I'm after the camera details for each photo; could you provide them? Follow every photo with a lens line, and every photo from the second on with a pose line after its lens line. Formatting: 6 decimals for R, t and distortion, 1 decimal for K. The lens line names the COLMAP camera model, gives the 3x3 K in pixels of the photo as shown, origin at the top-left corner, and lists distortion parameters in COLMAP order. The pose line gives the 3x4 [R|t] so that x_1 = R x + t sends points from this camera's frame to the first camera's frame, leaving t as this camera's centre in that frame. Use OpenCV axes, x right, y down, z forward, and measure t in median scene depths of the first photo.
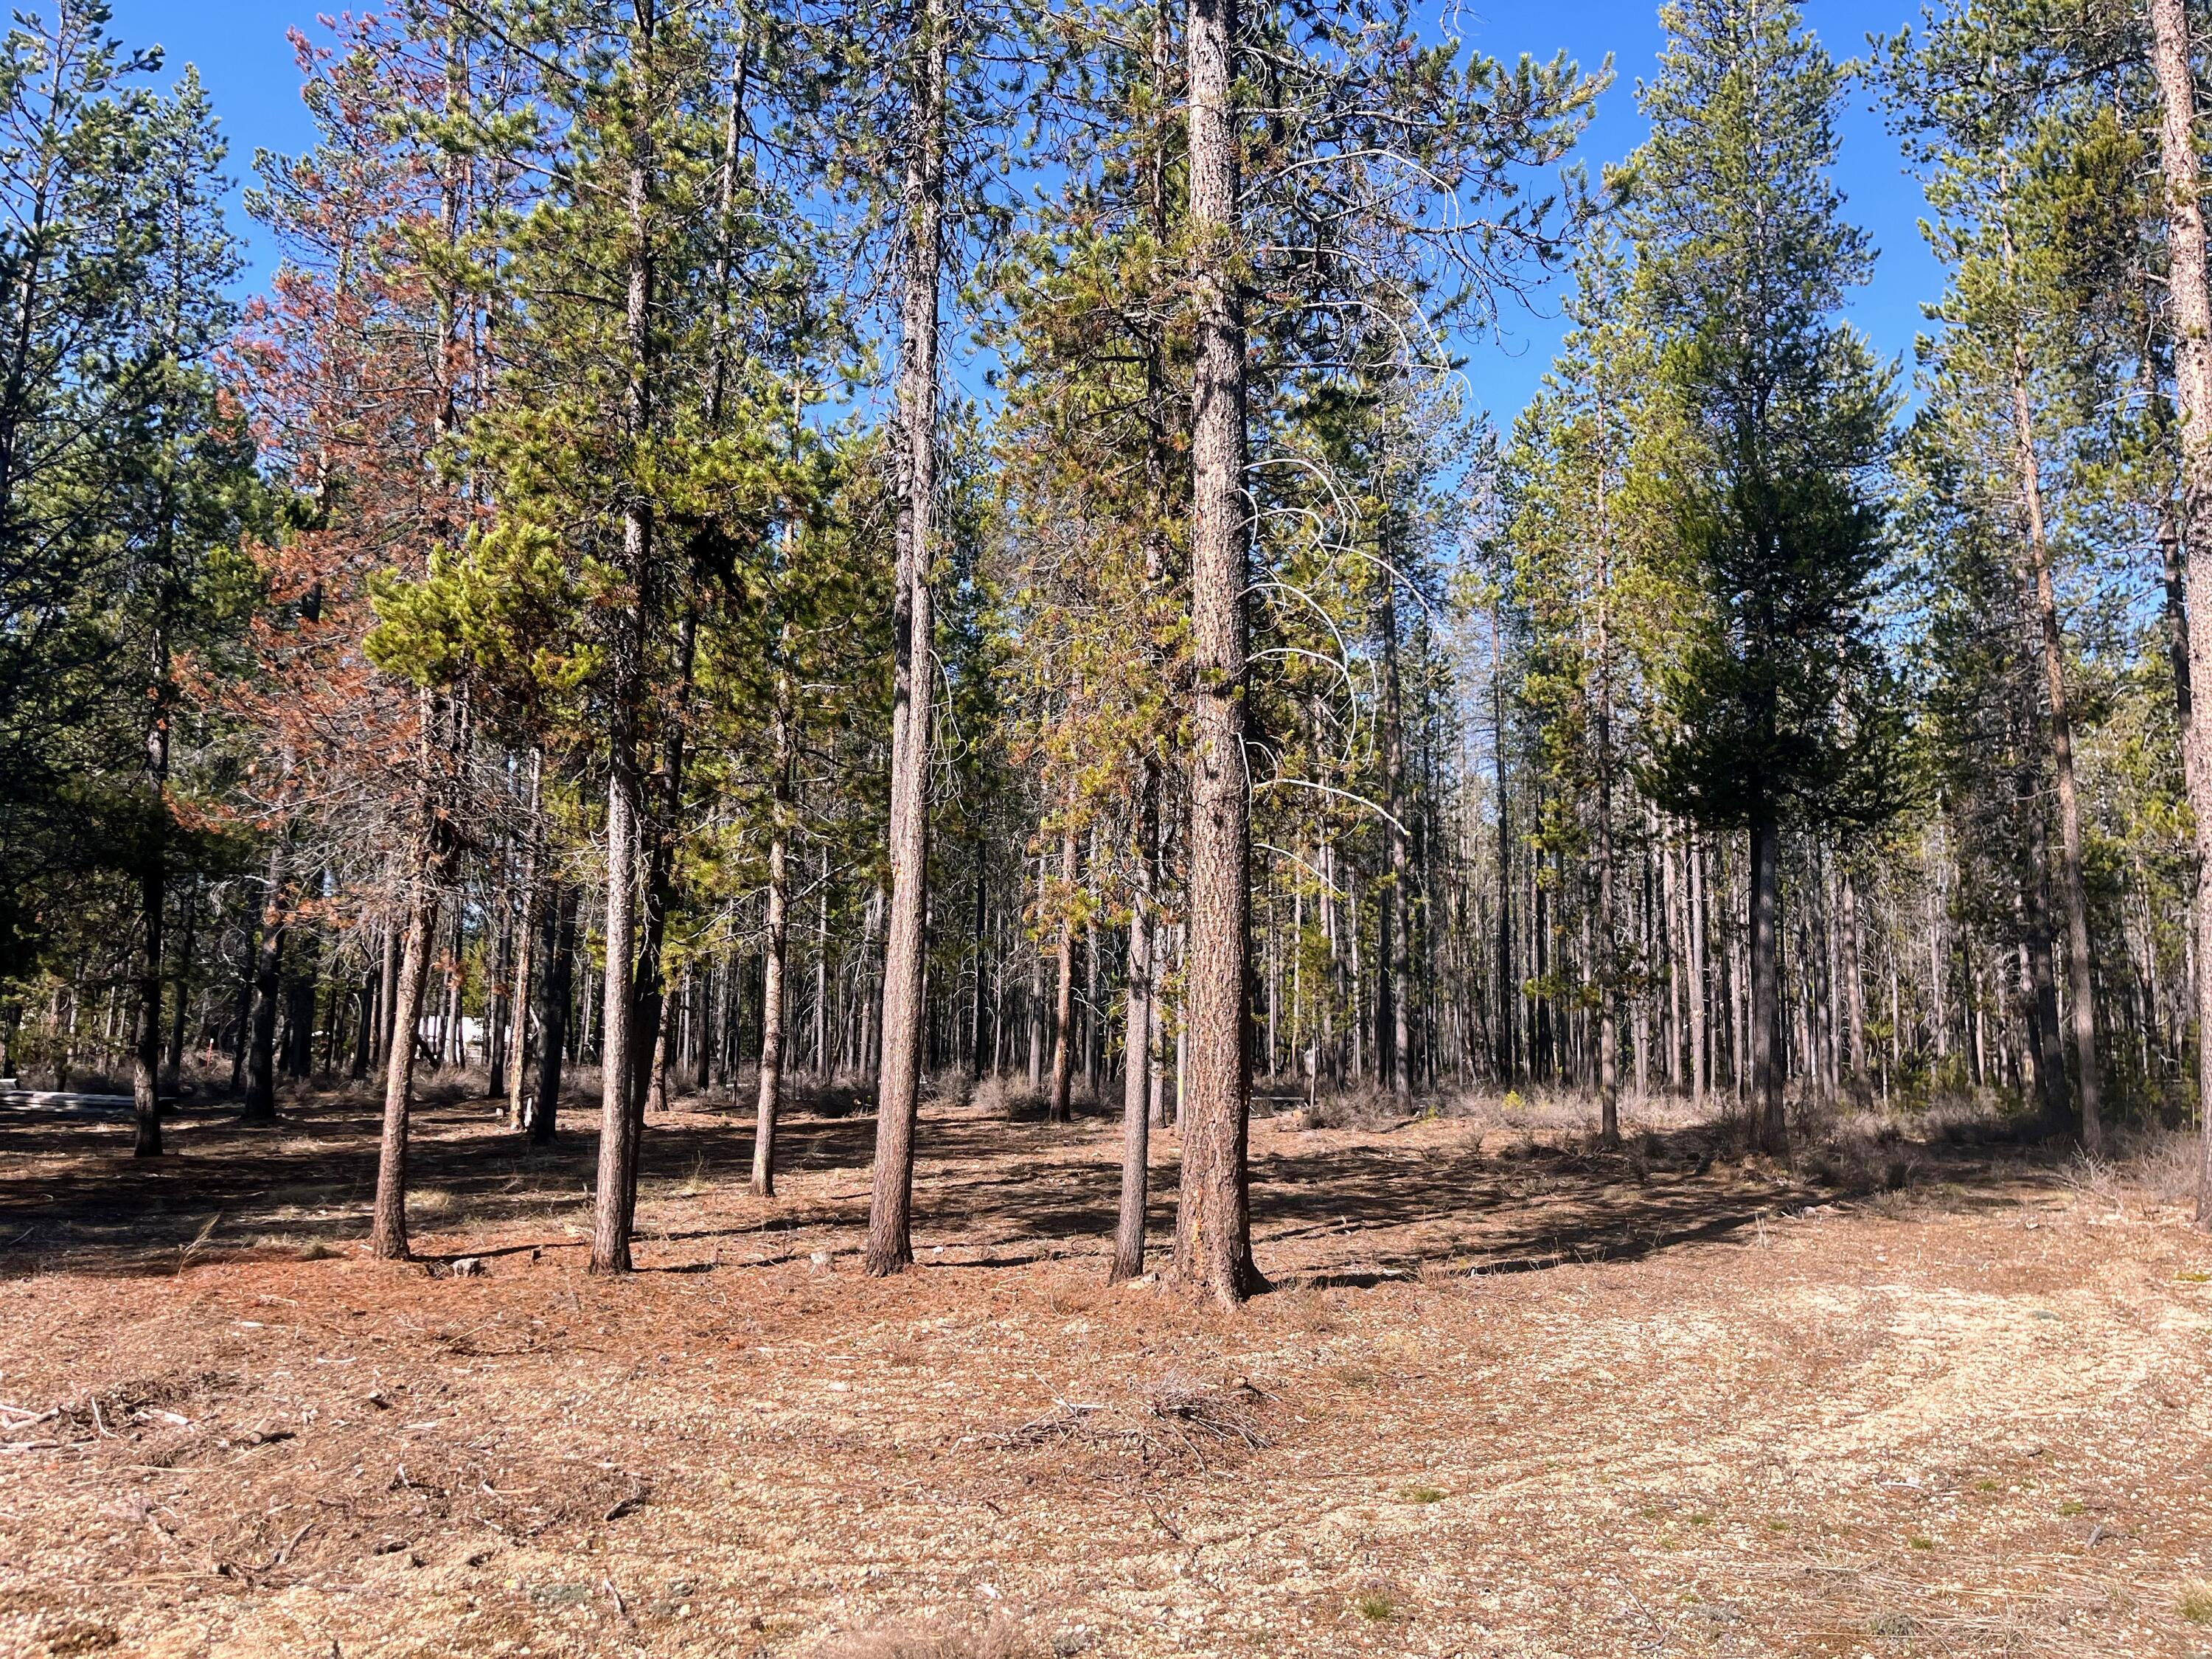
lens RADIAL K [[1637.0, 0, 1114.4], [0, 1637.0, 855.5], [0, 0, 1]] dist [0.061361, -0.087824]
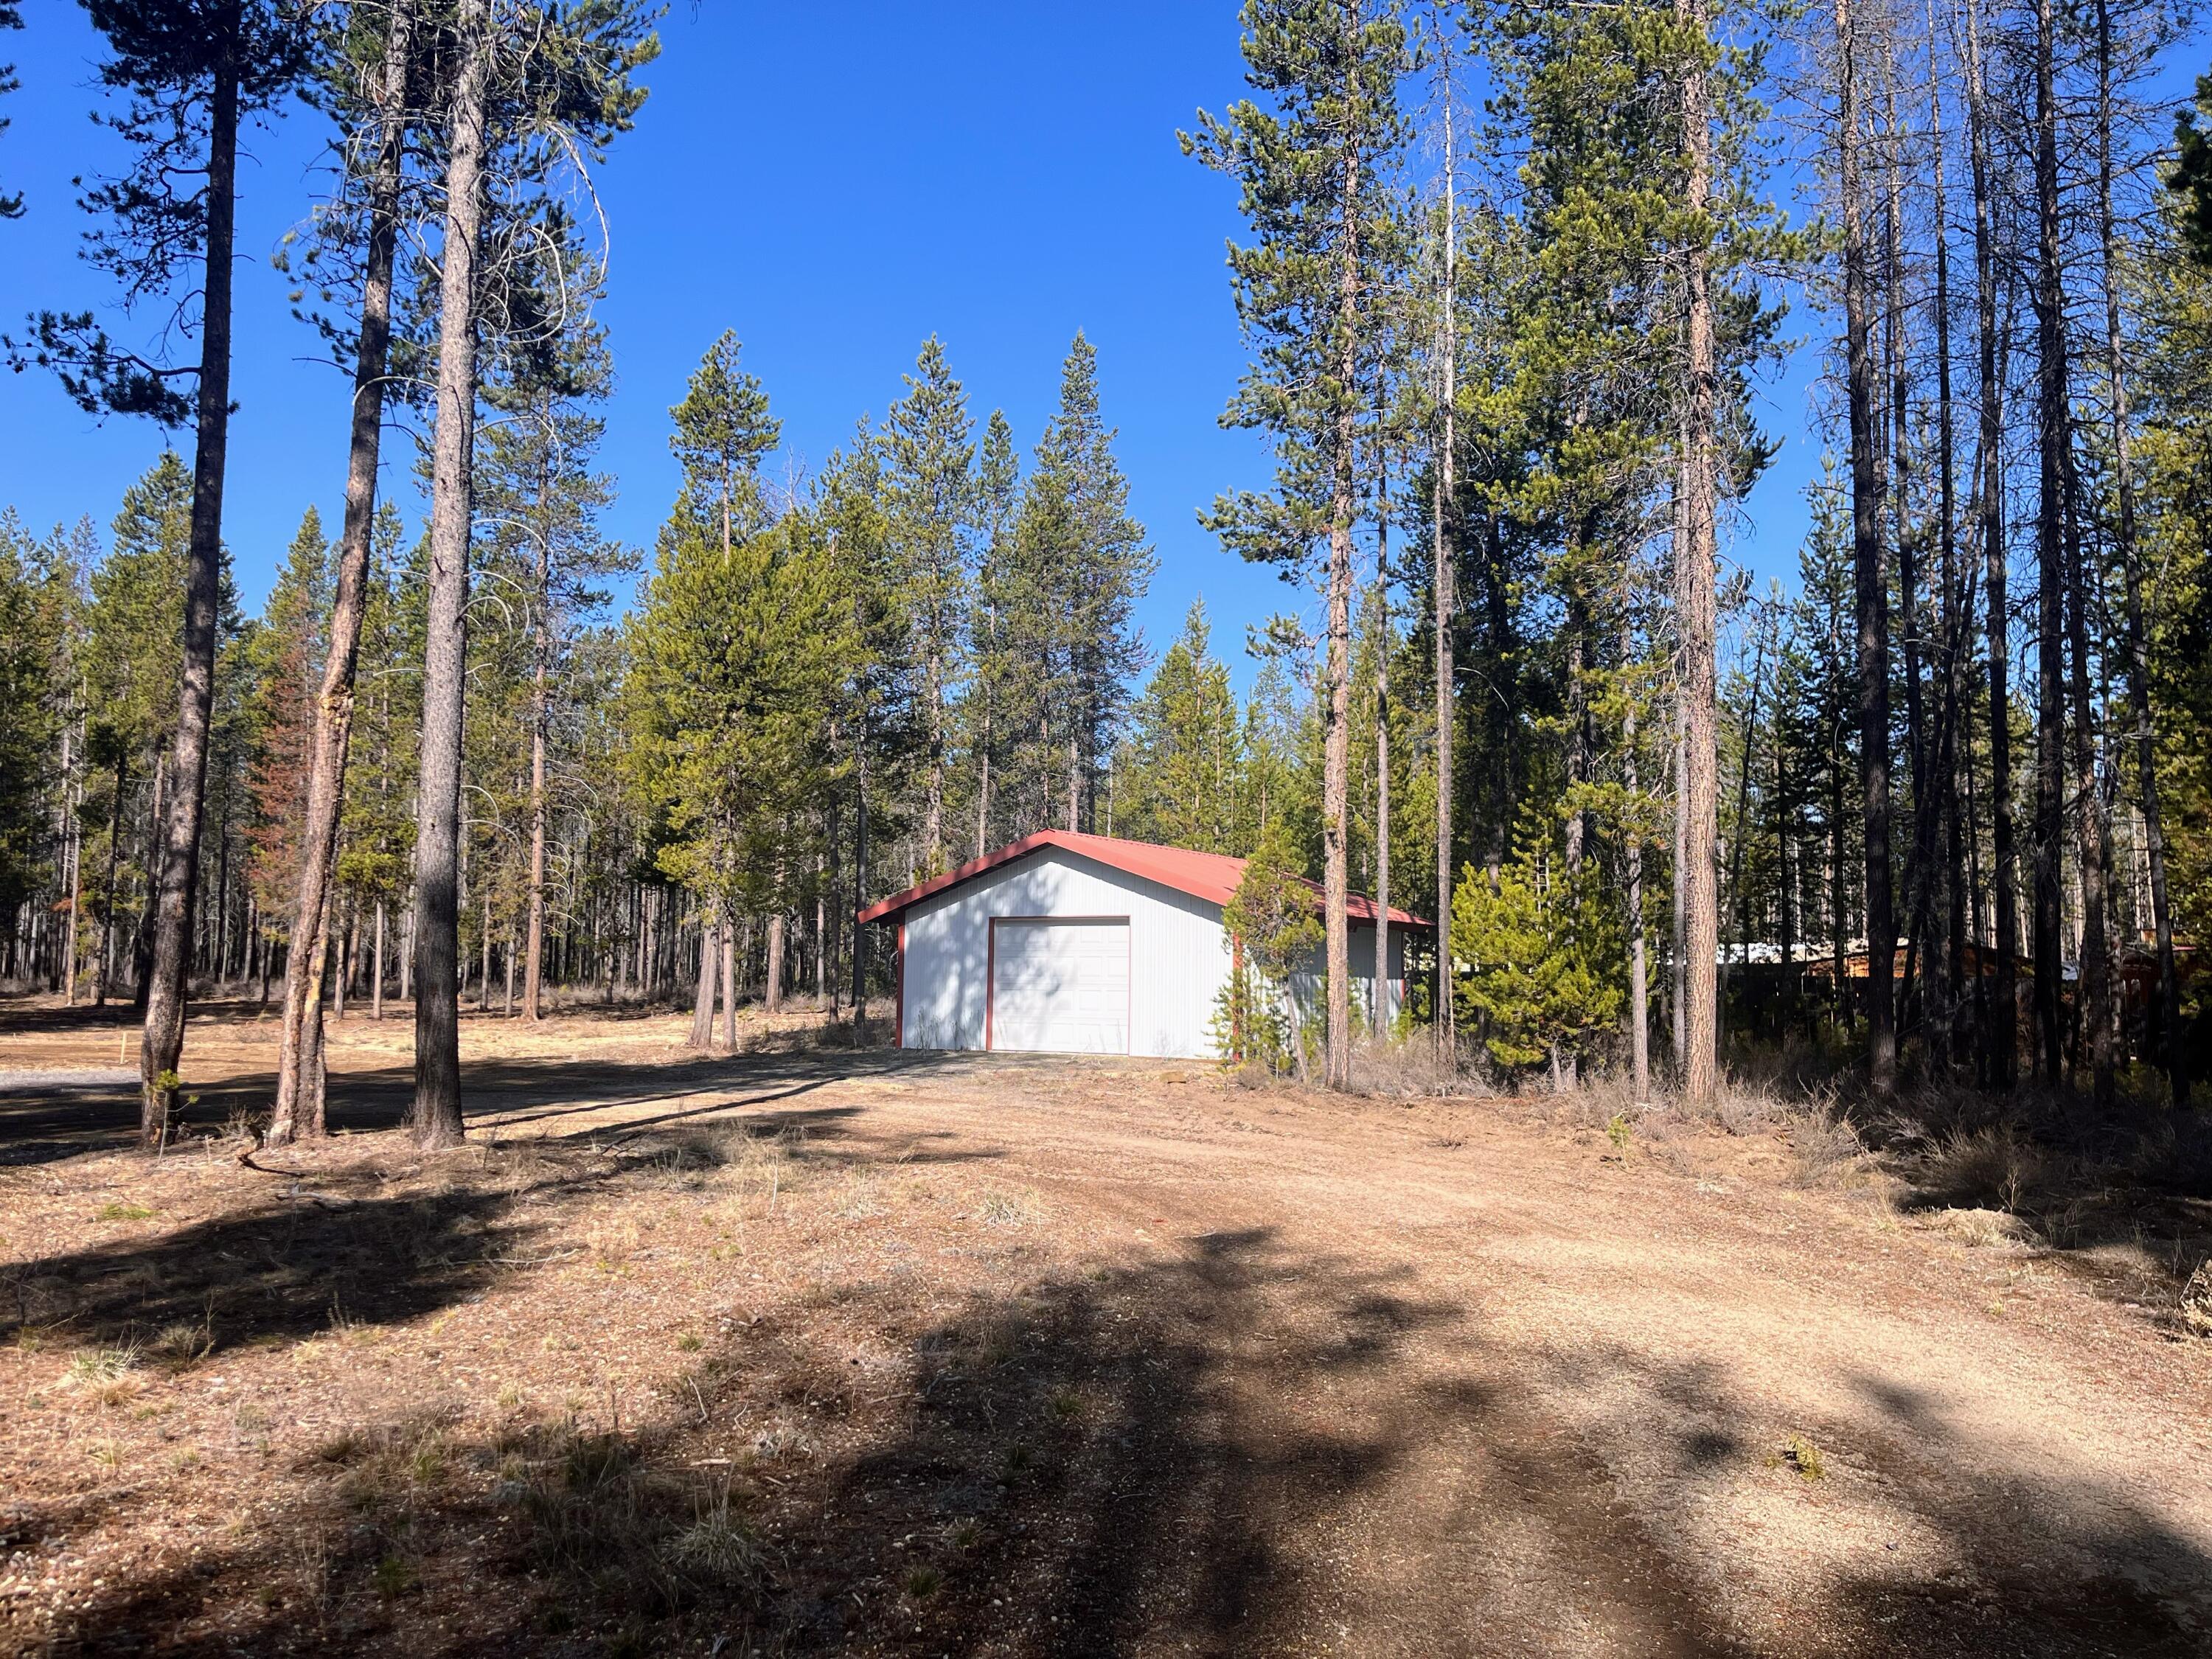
lens RADIAL K [[1637.0, 0, 1114.4], [0, 1637.0, 855.5], [0, 0, 1]] dist [0.061361, -0.087824]
pose [[0.826781, 0.037588, 0.561266, -1.133698], [-0.067534, 0.997181, 0.032700, -0.437464], [-0.558455, -0.064940, 0.826989, -3.523581]]
